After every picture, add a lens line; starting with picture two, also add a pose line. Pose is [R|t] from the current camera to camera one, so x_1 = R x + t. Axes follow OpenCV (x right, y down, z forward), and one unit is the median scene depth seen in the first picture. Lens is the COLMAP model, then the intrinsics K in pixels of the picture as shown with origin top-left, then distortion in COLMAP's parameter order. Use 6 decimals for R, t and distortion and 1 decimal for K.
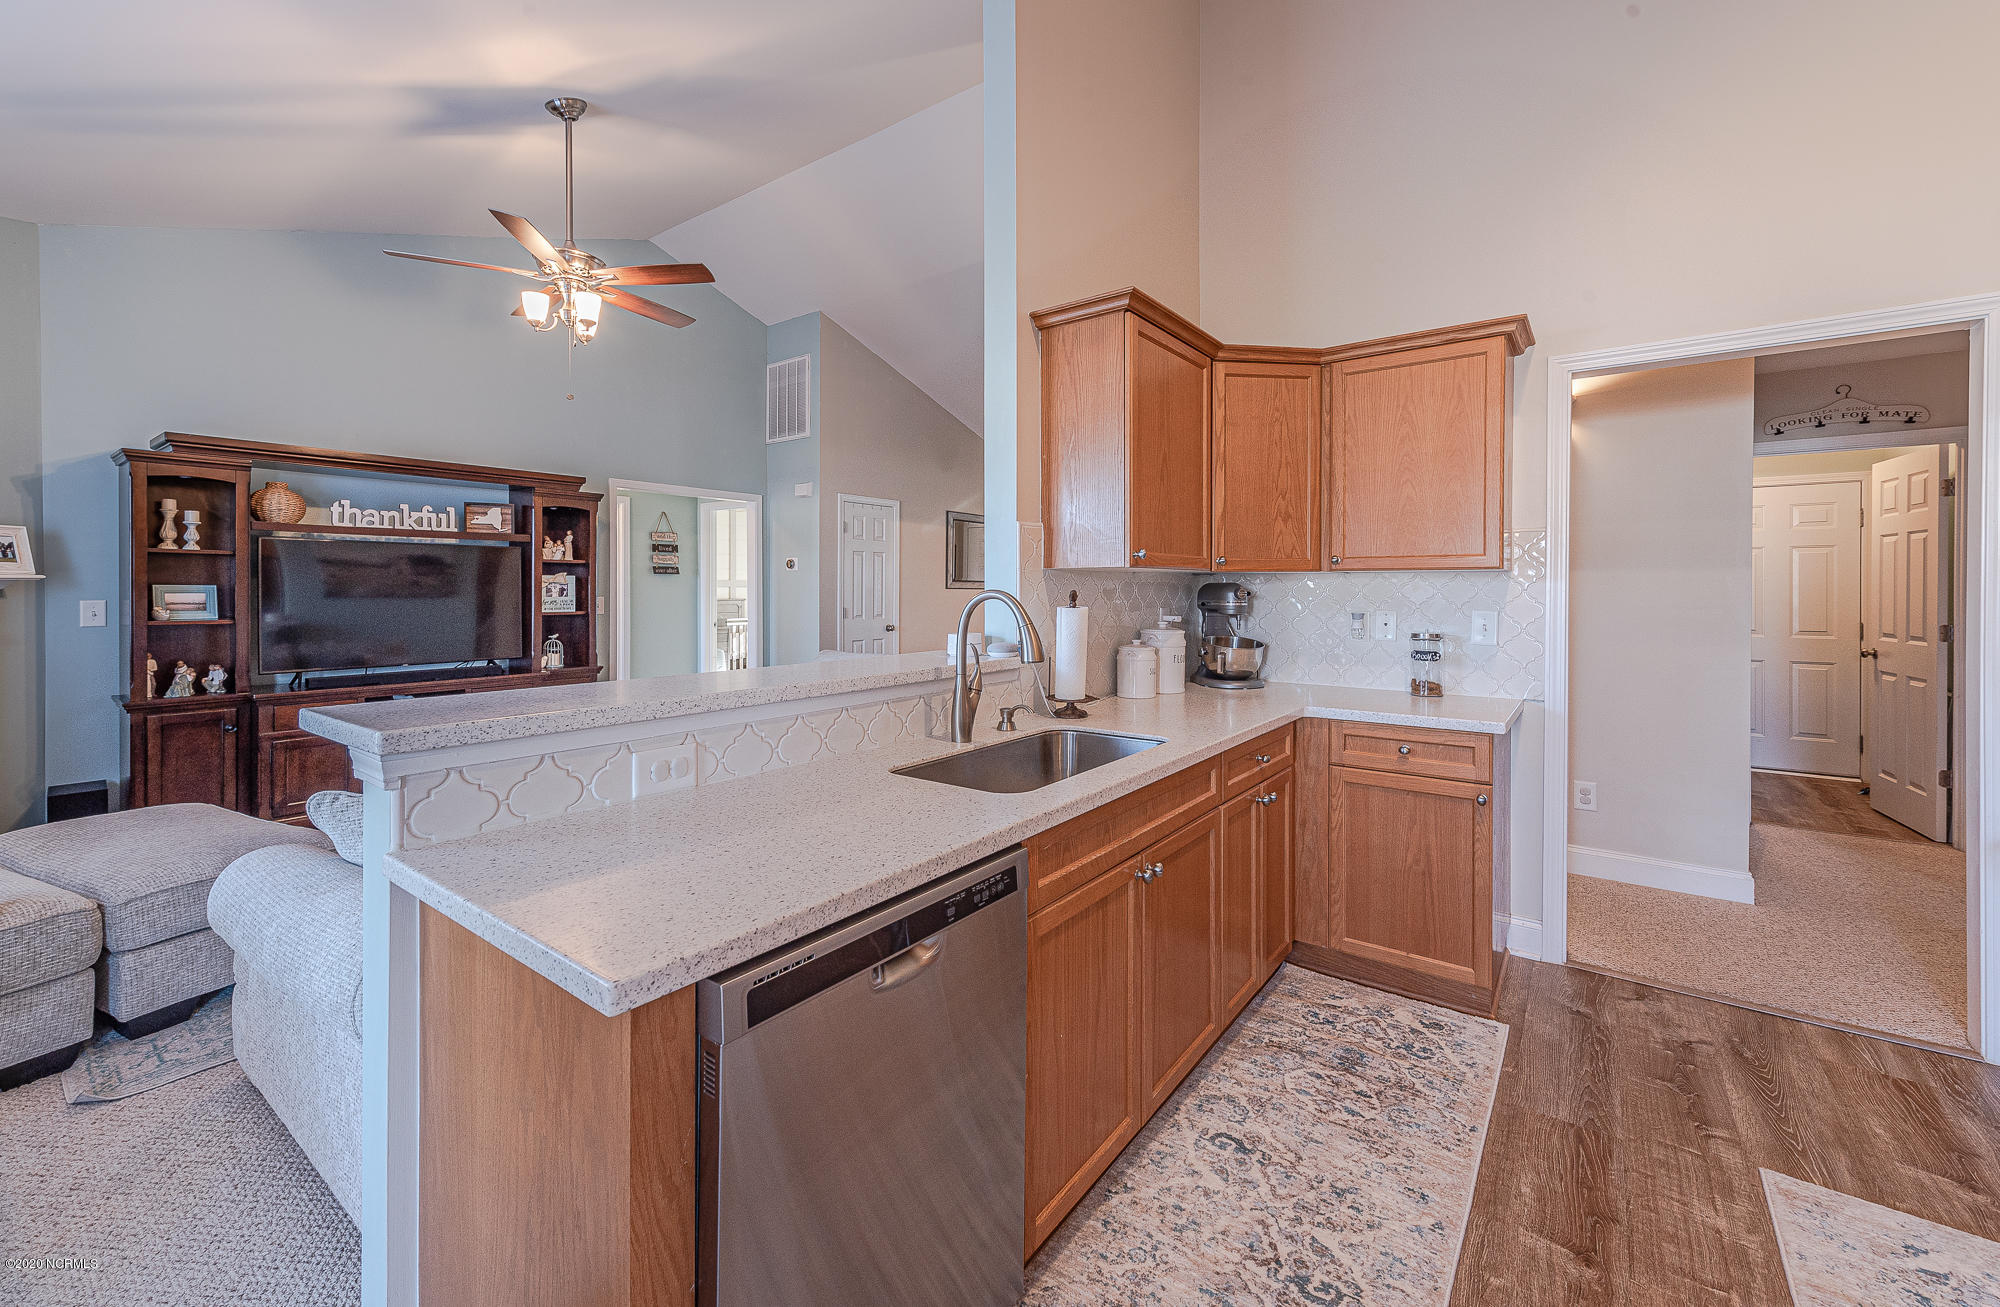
lens RADIAL K [[800.3, 0, 1006.1], [0, 800.3, 590.7], [0, 0, 1]] dist [0.013736, -0.002216]
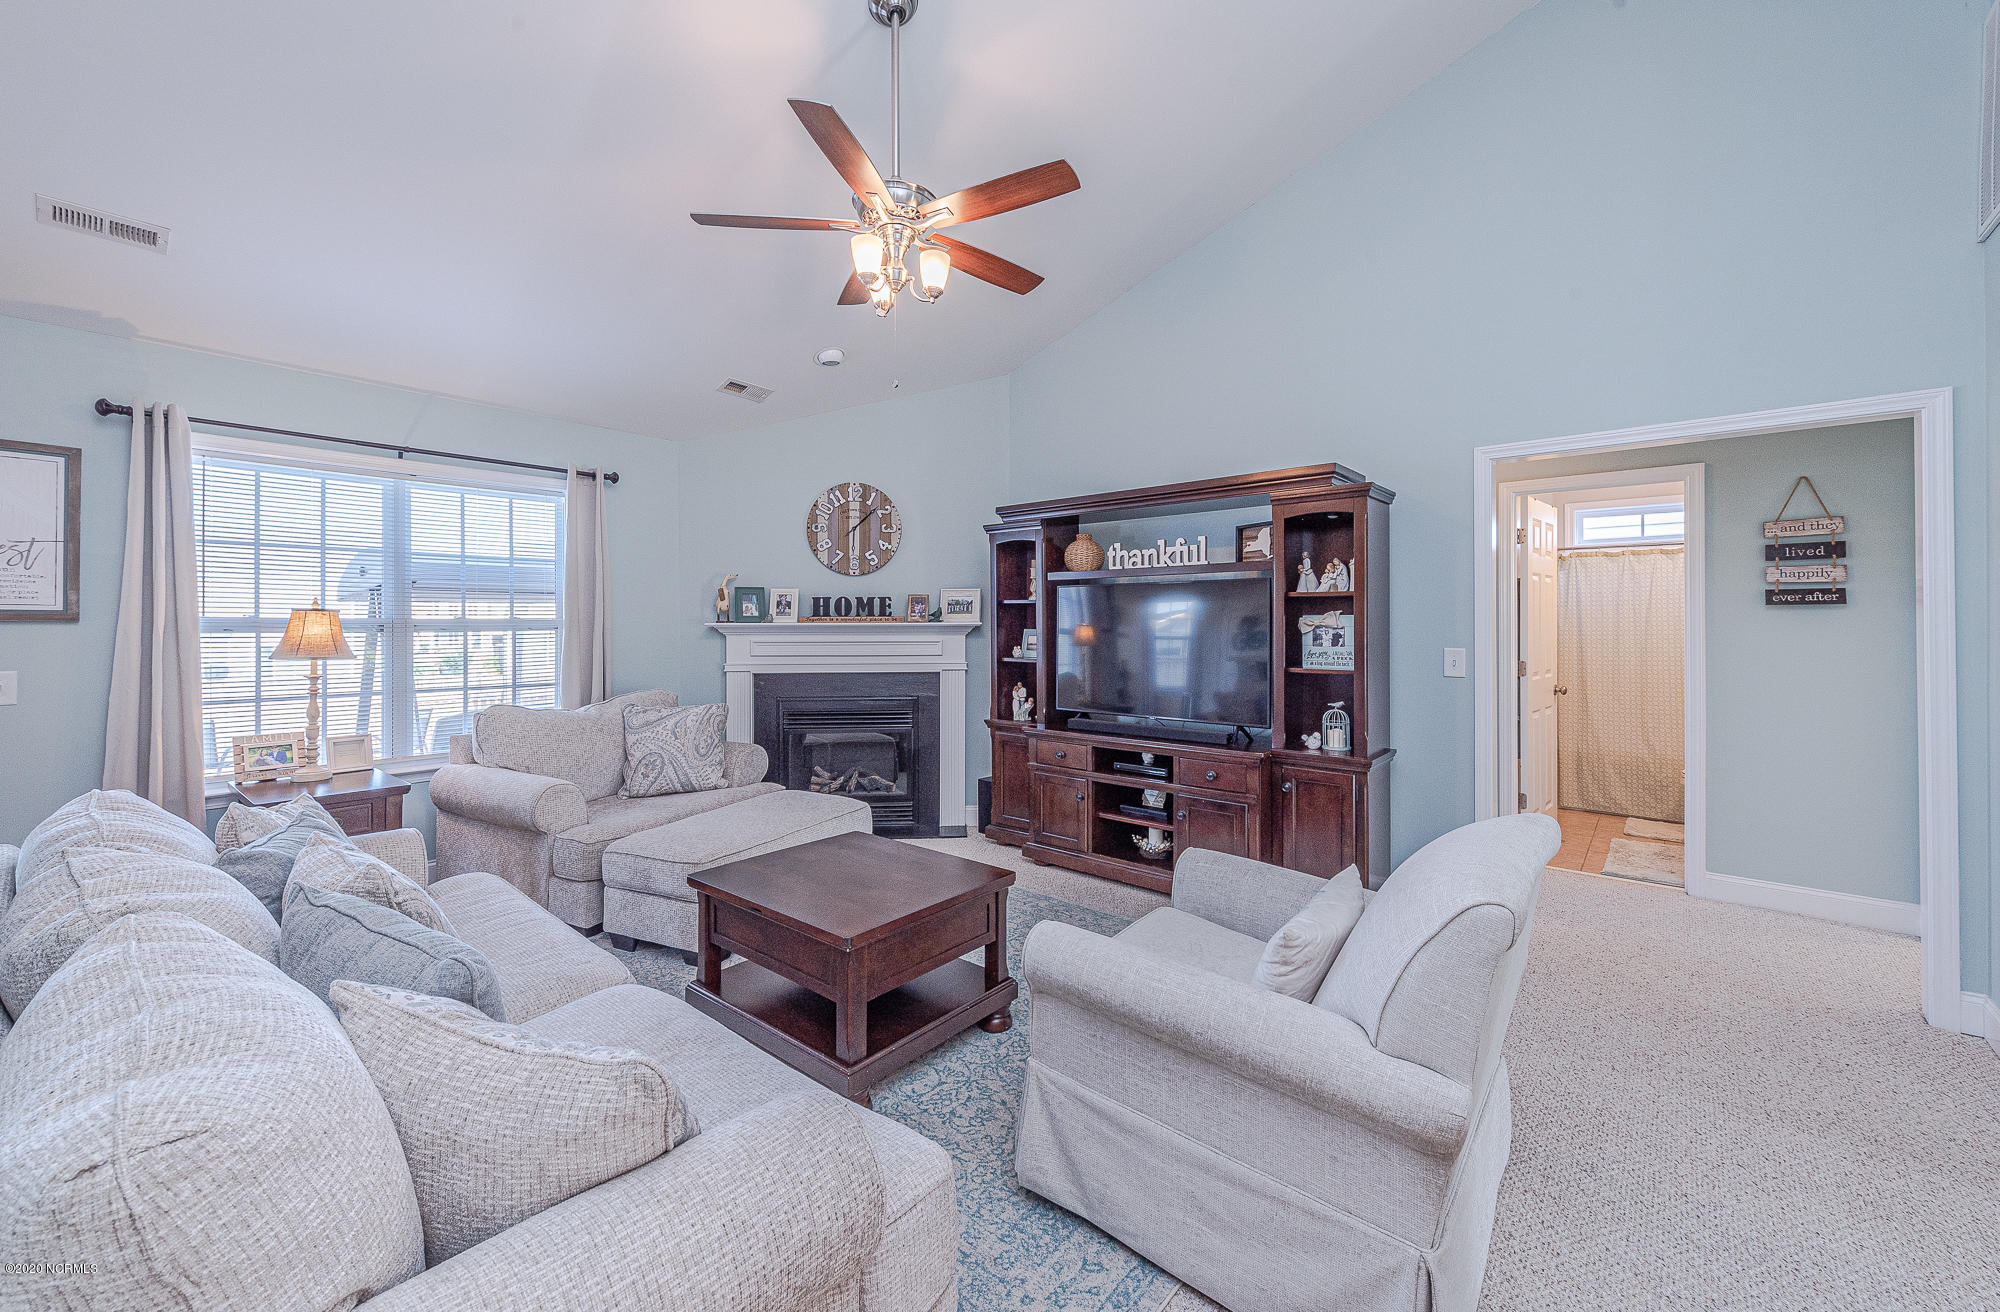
lens RADIAL K [[794.0, 0, 993.1], [0, 794.0, 619.5], [0, 0, 1]] dist [0.011381, -0.000898]
pose [[-0.071239, -0.007701, -0.997430, 0.153152], [-0.002218, 0.999969, -0.007562, -0.011059], [0.997457, 0.001674, -0.071254, 0.890972]]
